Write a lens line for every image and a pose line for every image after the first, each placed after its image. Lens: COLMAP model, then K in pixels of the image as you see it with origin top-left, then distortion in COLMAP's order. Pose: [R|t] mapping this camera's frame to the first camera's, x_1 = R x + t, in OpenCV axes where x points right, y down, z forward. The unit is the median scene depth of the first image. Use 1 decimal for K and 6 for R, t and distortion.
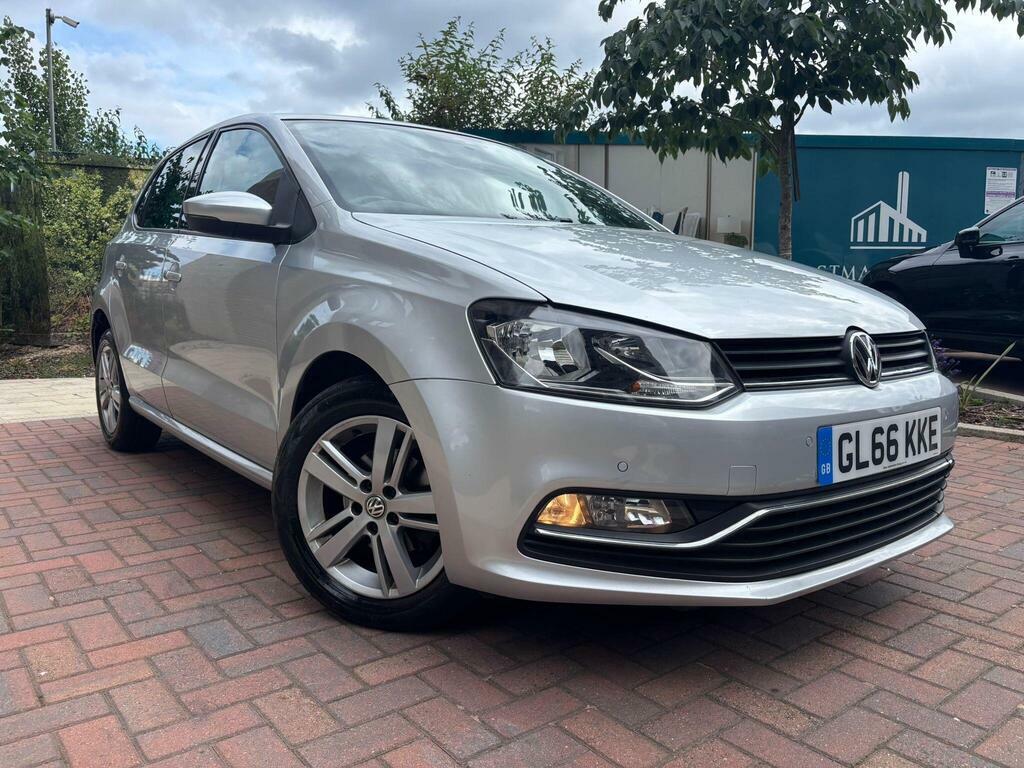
lens RADIAL K [[772.3, 0, 529.9], [0, 772.3, 384.7], [0, 0, 1]] dist [0.048017, -0.067501]
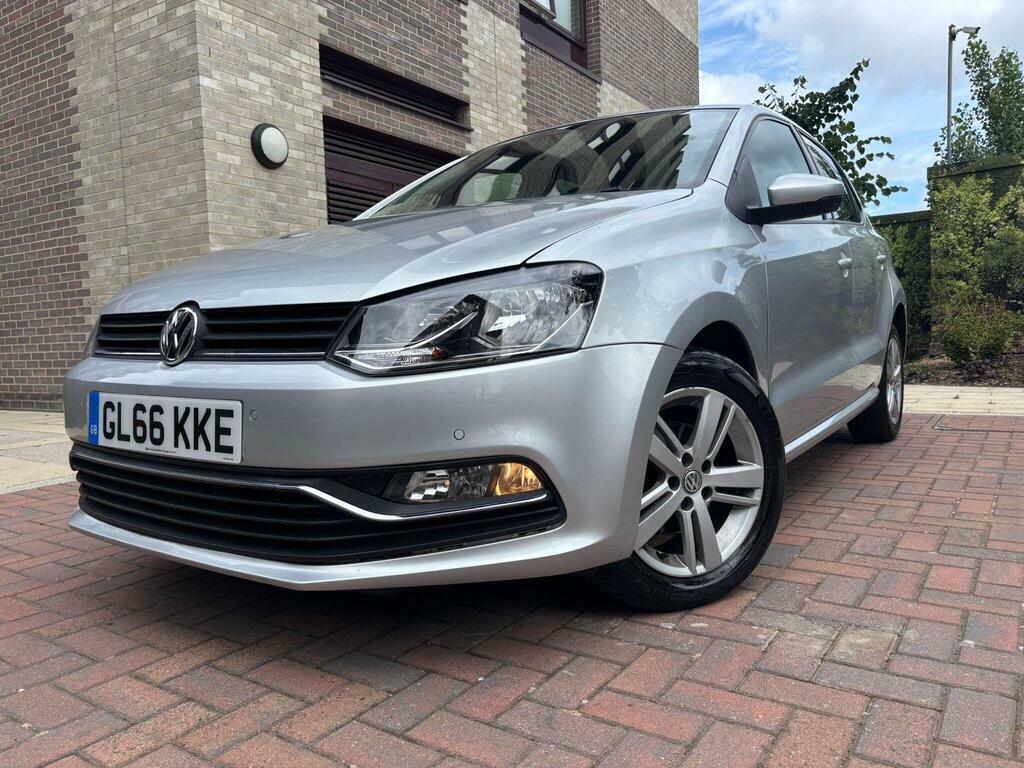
lens RADIAL K [[786.2, 0, 512.8], [0, 786.2, 378.6], [0, 0, 1]] dist [0.016523, -0.003792]
pose [[0.286459, 0.047844, -0.956897, 1.283205], [-0.075078, 0.996802, 0.027363, -0.032725], [0.955146, 0.064004, 0.289135, 0.982064]]
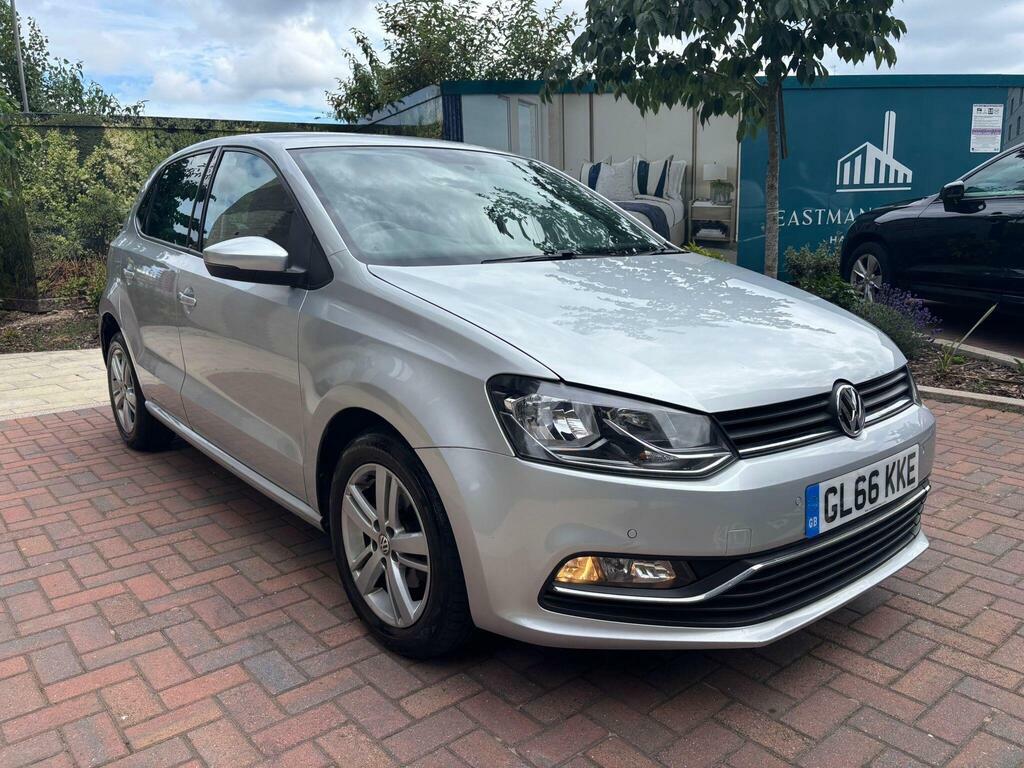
lens RADIAL K [[773.2, 0, 523.1], [0, 773.2, 386.2], [0, 0, 1]] dist [0.042598, -0.061649]
pose [[0.999501, -0.030117, 0.009500, -0.037685], [0.029127, 0.995404, 0.091223, -0.158738], [-0.012204, -0.090901, 0.995785, -0.070237]]
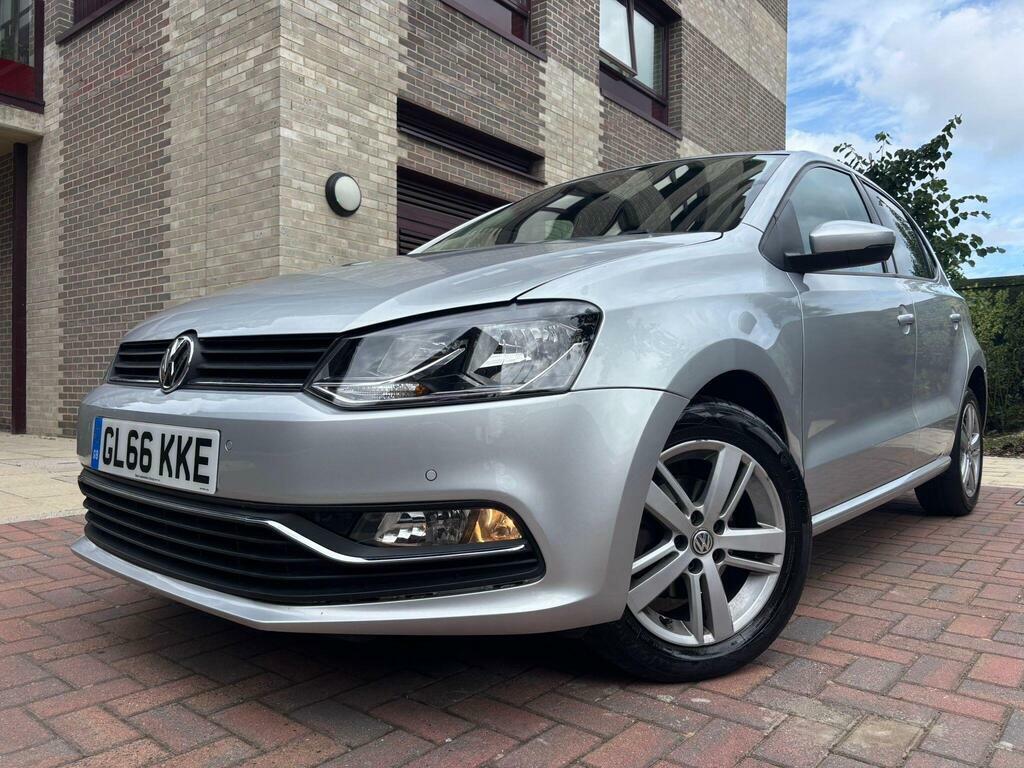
lens RADIAL K [[788.2, 0, 512.0], [0, 788.2, 384.0], [0, 0, 1]] dist [0.029894, -0.035190]
pose [[0.186598, -0.001341, -0.982436, 1.271175], [-0.116519, 0.992911, -0.023486, -0.029089], [0.975502, 0.118855, 0.185118, 1.077795]]
